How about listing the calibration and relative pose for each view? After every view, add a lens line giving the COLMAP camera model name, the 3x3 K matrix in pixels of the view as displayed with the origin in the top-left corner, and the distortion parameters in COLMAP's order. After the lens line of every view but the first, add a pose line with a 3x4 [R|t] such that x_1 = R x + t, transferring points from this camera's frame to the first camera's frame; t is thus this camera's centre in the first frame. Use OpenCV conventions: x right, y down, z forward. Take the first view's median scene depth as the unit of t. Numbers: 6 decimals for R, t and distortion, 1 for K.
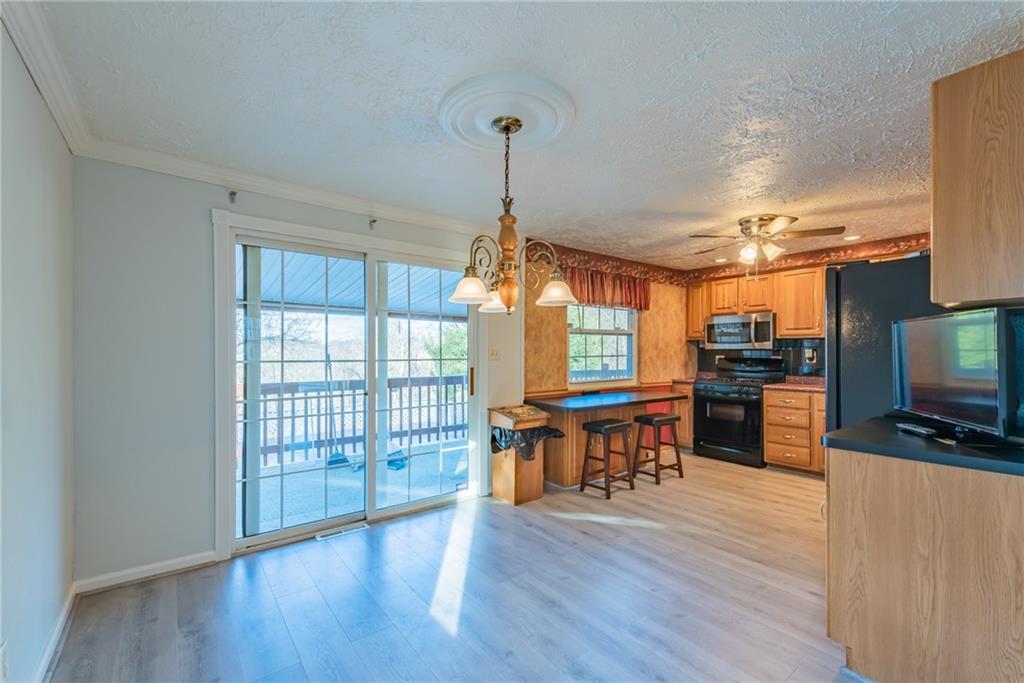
lens RADIAL K [[430.1, 0, 511.3], [0, 430.1, 351.6], [0, 0, 1]] dist [0.018160, 0.000127]
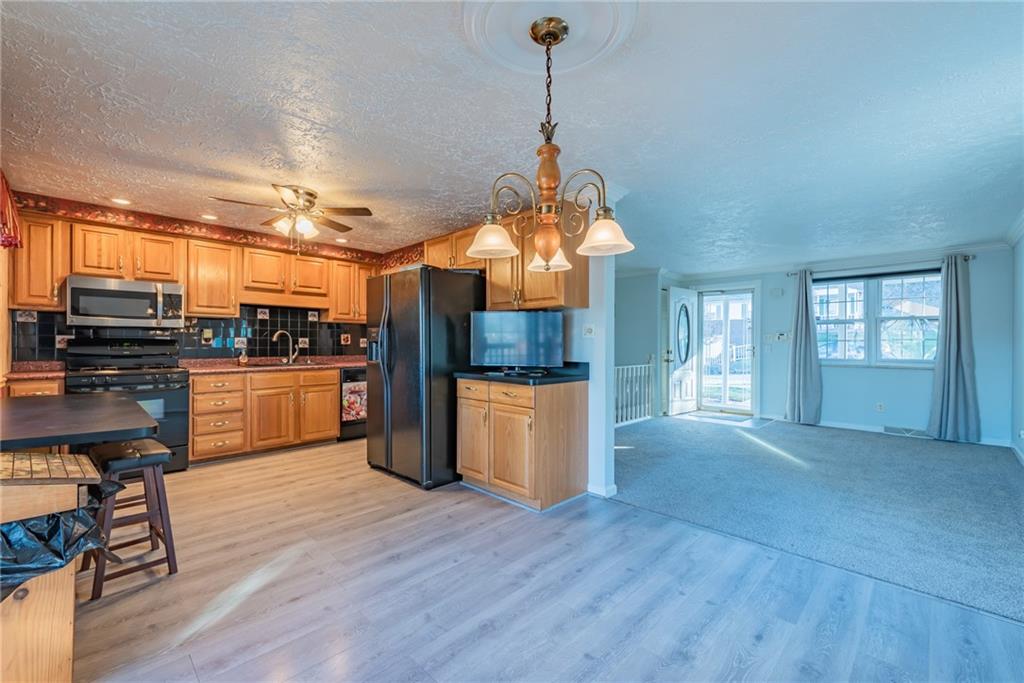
lens RADIAL K [[427.1, 0, 510.2], [0, 427.1, 342.6], [0, 0, 1]] dist [0.013276, -0.000133]
pose [[-0.128201, -0.000720, 0.991748, -0.463448], [-0.004633, 0.999989, 0.000127, 0.029218], [-0.991737, -0.004578, -0.128203, 0.689937]]
